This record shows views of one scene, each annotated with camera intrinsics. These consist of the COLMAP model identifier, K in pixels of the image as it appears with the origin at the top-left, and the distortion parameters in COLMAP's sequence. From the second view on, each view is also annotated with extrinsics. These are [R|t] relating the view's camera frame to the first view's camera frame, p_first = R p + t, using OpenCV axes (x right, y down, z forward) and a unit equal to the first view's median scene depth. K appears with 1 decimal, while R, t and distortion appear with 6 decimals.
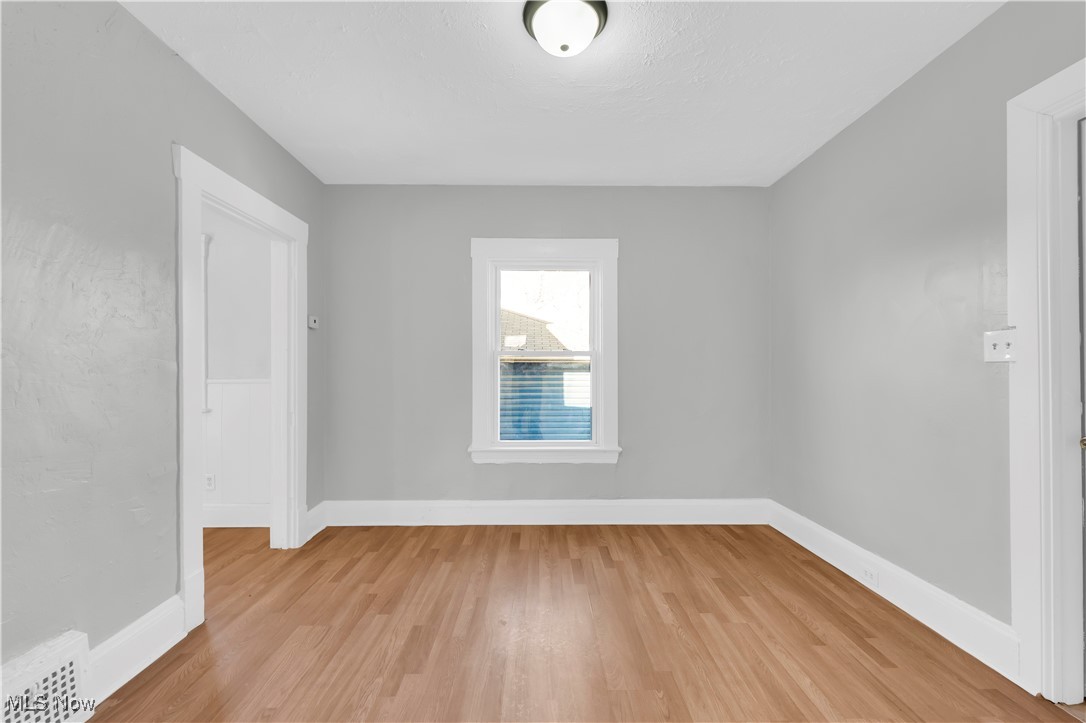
lens RADIAL K [[443.2, 0, 537.9], [0, 443.2, 367.4], [0, 0, 1]] dist [0.000239, -0.000138]
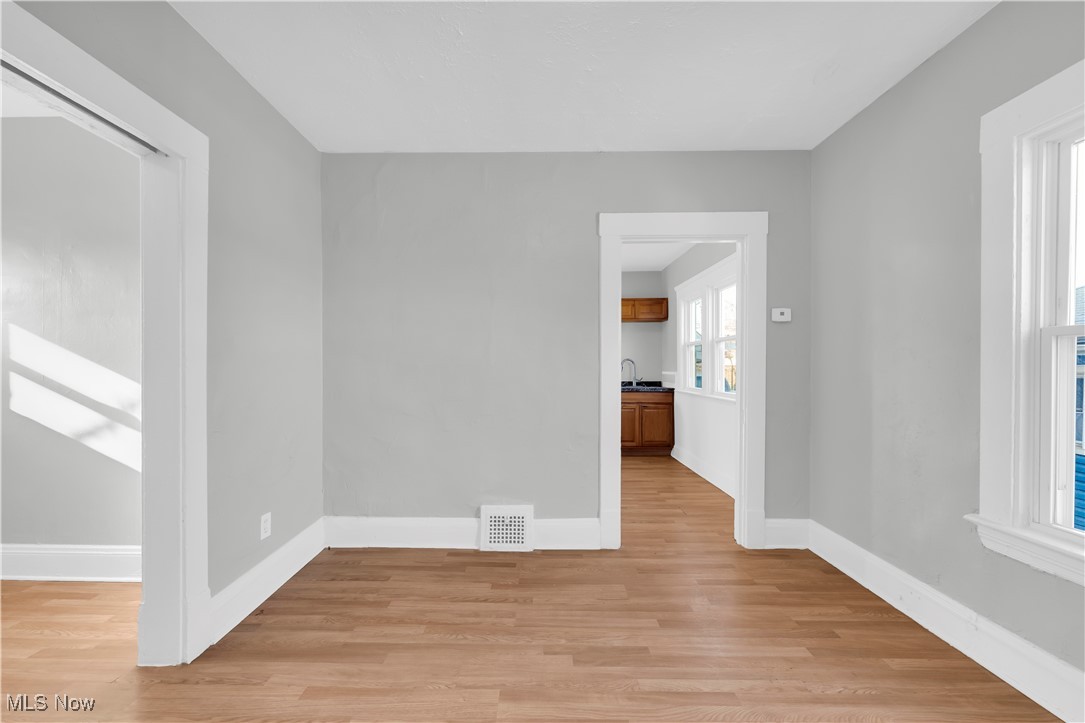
lens RADIAL K [[439.1, 0, 530.9], [0, 439.1, 367.5], [0, 0, 1]] dist [0.000645, 0.000024]
pose [[-0.022243, 0.004622, -0.999742, 0.561531], [0.002094, 0.999987, 0.004576, 0.002197], [0.999750, -0.001992, -0.022252, 0.699648]]
